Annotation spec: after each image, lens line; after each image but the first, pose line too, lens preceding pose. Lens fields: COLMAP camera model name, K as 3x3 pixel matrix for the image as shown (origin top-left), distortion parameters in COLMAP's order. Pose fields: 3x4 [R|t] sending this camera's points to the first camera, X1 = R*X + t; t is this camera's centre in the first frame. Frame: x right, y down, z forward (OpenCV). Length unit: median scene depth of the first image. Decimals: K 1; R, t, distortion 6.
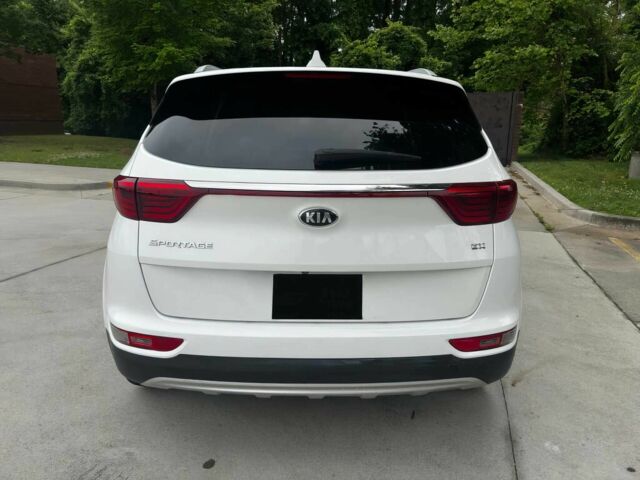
lens RADIAL K [[458.0, 0, 320.0], [0, 458.0, 240.0], [0, 0, 1]] dist [-0.003602, -0.006053]
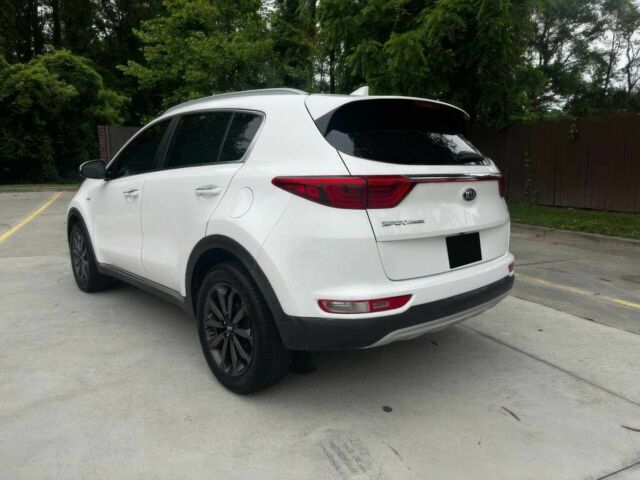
lens RADIAL K [[452.8, 0, 320.0], [0, 452.8, 240.0], [0, 0, 1]] dist [0.006528, -0.000589]
pose [[0.753660, -0.114313, 0.647247, -0.119019], [0.162423, 0.986609, -0.014878, 0.003484], [-0.636879, 0.116341, 0.762135, 0.014716]]
